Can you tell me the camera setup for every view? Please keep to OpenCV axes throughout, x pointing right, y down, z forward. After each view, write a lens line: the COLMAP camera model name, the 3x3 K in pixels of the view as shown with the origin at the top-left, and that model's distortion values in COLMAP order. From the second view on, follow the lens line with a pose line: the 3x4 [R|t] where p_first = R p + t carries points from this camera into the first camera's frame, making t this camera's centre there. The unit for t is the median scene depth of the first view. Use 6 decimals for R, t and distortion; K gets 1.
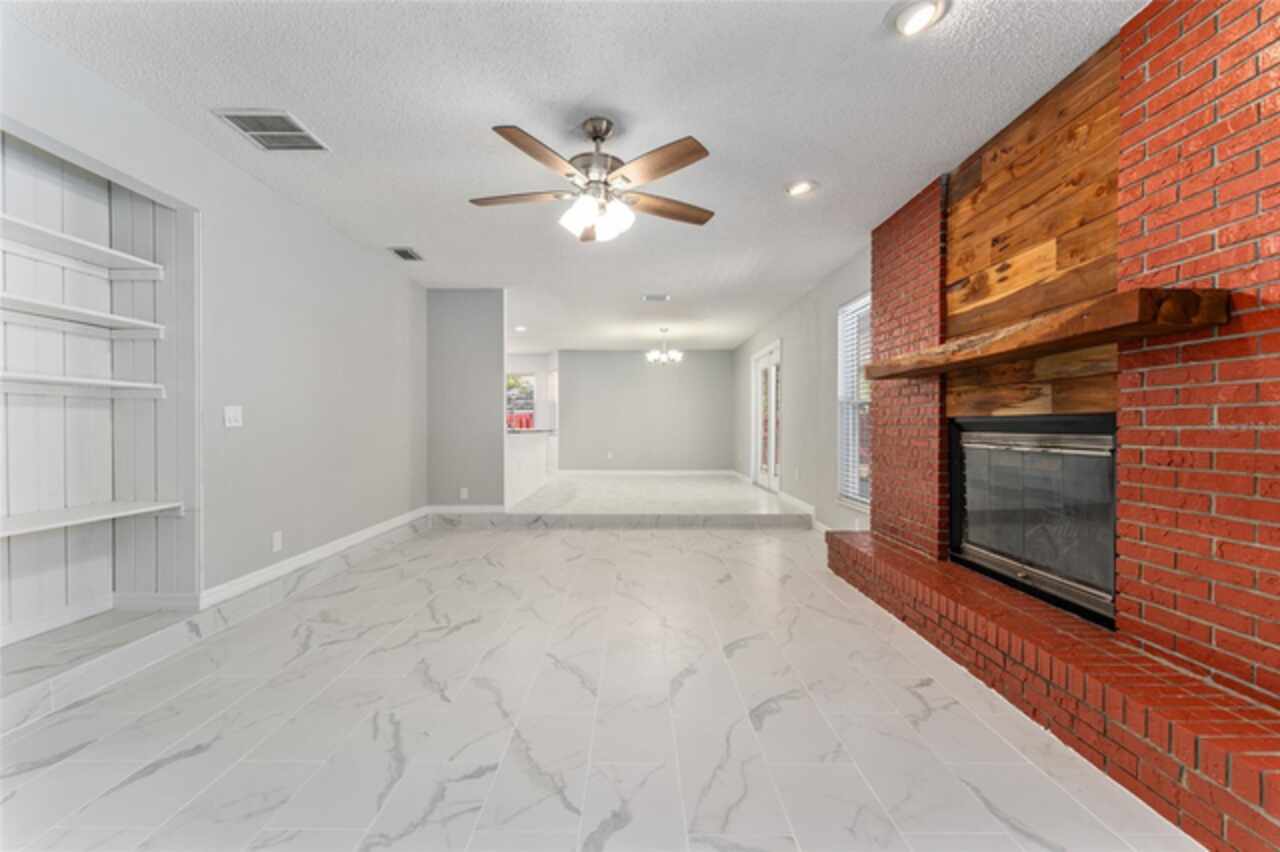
lens RADIAL K [[507.9, 0, 636.9], [0, 507.9, 431.0], [0, 0, 1]] dist [0.005143, -0.000703]
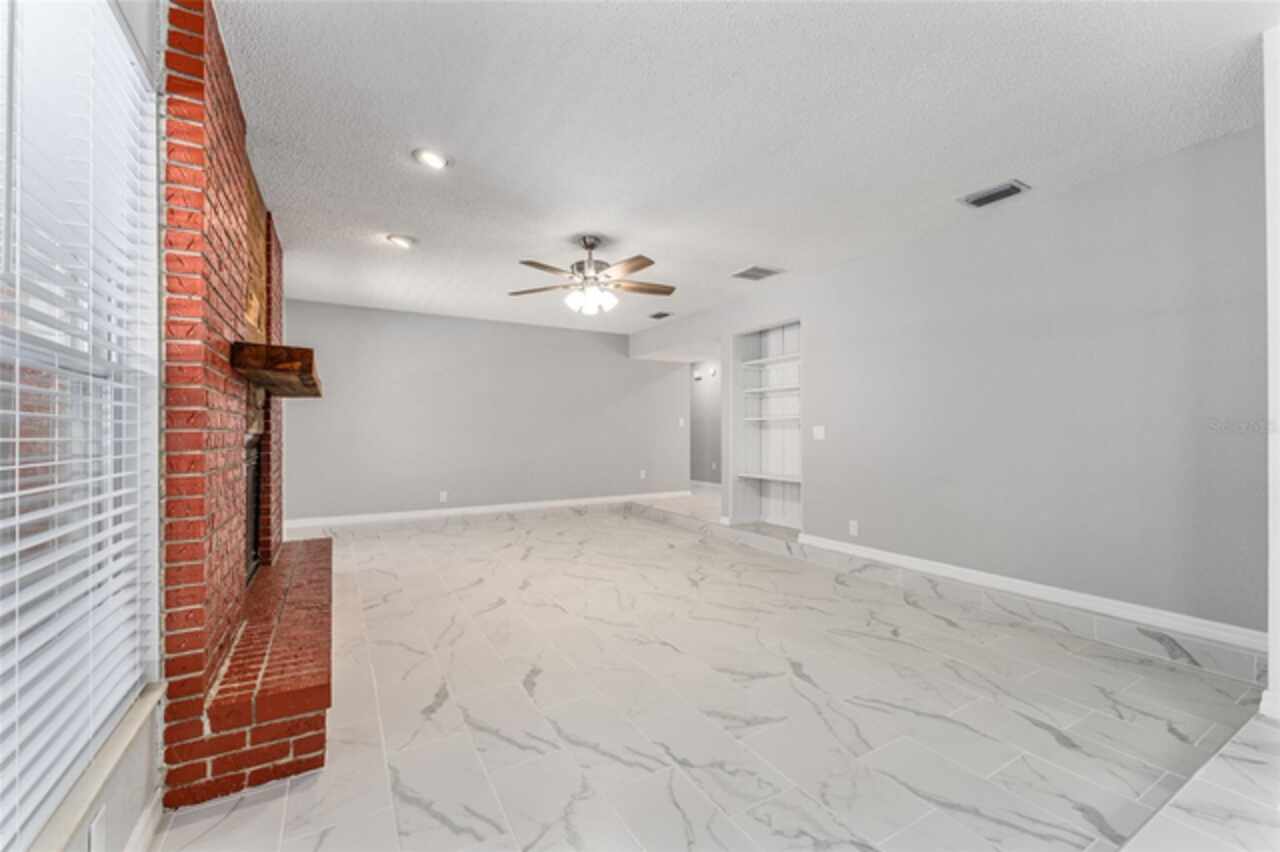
lens RADIAL K [[507.9, 0, 632.5], [0, 507.9, 435.2], [0, 0, 1]] dist [0.005143, -0.000703]
pose [[-0.869092, -0.000474, -0.494651, 0.510944], [-0.005646, 0.999944, 0.008961, -0.035962], [0.494619, 0.010581, -0.869045, 2.172973]]
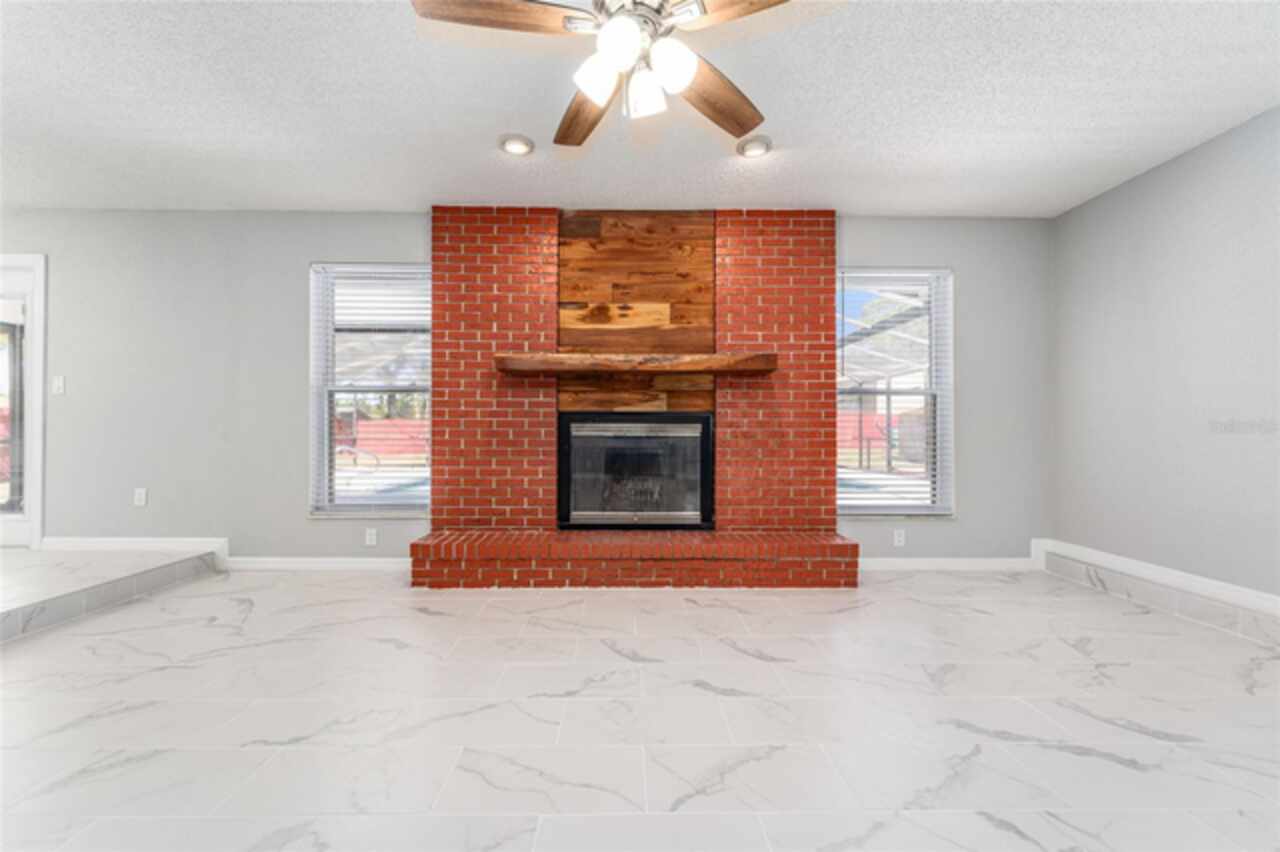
lens RADIAL K [[507.9, 0, 628.5], [0, 507.9, 429.4], [0, 0, 1]] dist [0.005143, -0.000703]
pose [[-0.009364, 0.001875, 0.999954, -0.655215], [0.005743, 0.999982, -0.001821, 0.021607], [-0.999940, 0.005726, -0.009374, 0.939637]]
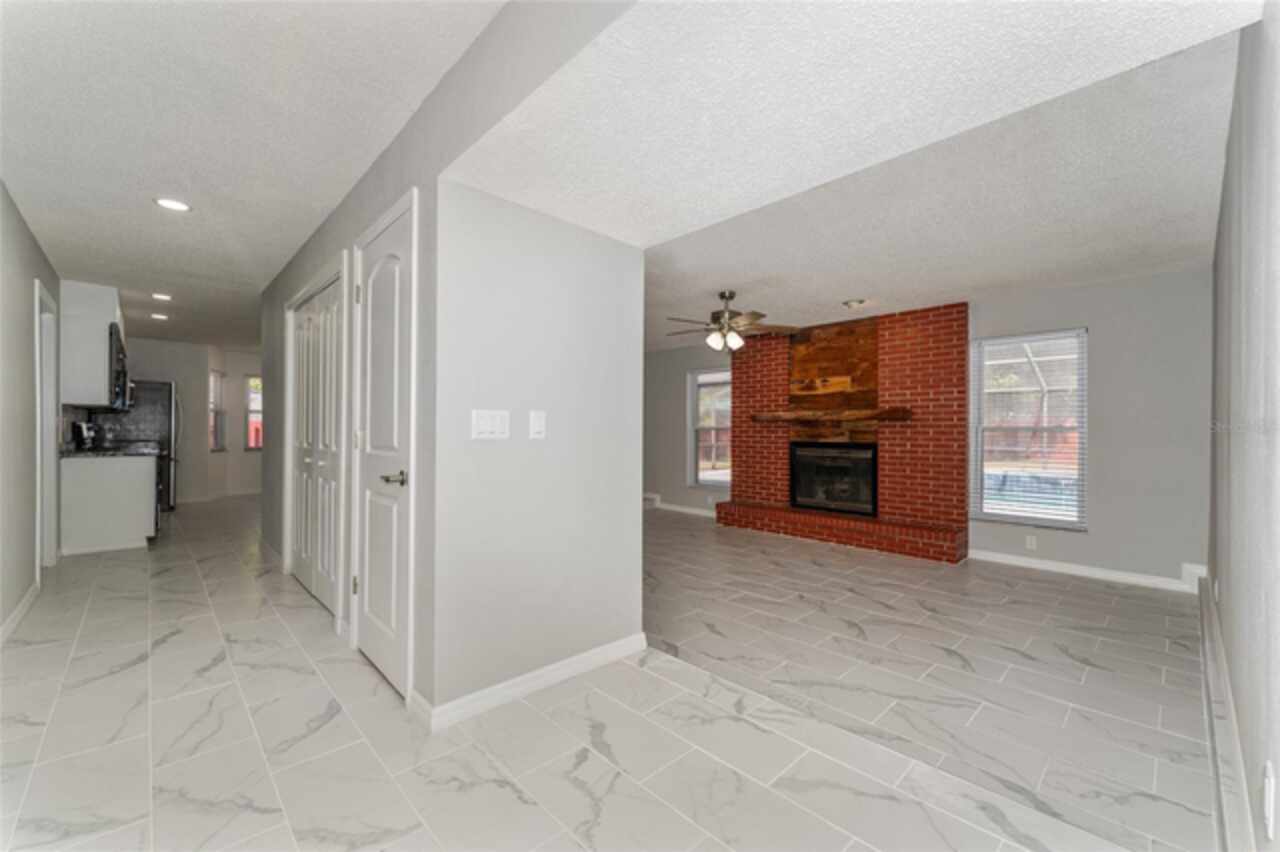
lens RADIAL K [[507.9, 0, 636.7], [0, 507.9, 433.1], [0, 0, 1]] dist [0.005143, -0.000703]
pose [[0.724555, -0.001767, 0.689215, -1.506248], [0.002445, 0.999997, -0.000007, -0.068640], [-0.689213, 0.001690, 0.724557, -0.133864]]
